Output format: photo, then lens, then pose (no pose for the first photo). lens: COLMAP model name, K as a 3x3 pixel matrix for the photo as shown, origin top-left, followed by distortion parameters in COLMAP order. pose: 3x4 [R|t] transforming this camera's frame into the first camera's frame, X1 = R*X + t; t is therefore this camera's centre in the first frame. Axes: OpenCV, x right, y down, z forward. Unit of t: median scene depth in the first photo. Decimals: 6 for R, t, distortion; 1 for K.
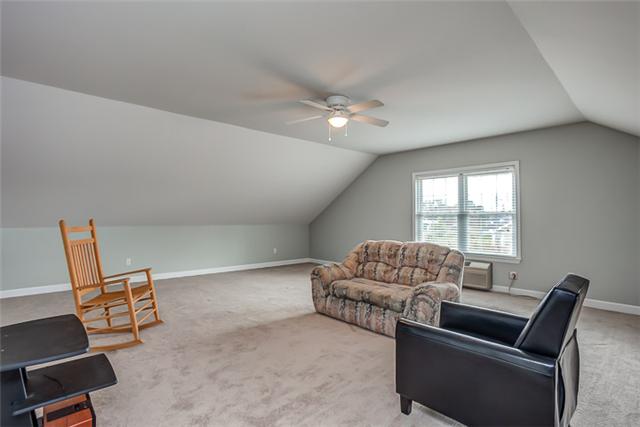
lens RADIAL K [[316.4, 0, 316.4], [0, 316.4, 215.6], [0, 0, 1]] dist [-0.028172, 0.000461]
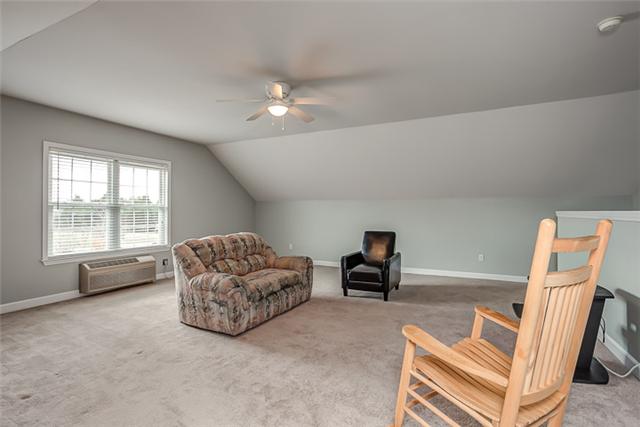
lens RADIAL K [[316.4, 0, 316.4], [0, 316.4, 215.6], [0, 0, 1]] dist [-0.028172, 0.000461]
pose [[-0.351455, -0.015785, 0.936072, -0.633415], [-0.007644, 0.999873, 0.013991, 0.003964], [-0.936173, -0.002238, -0.351531, 0.895649]]
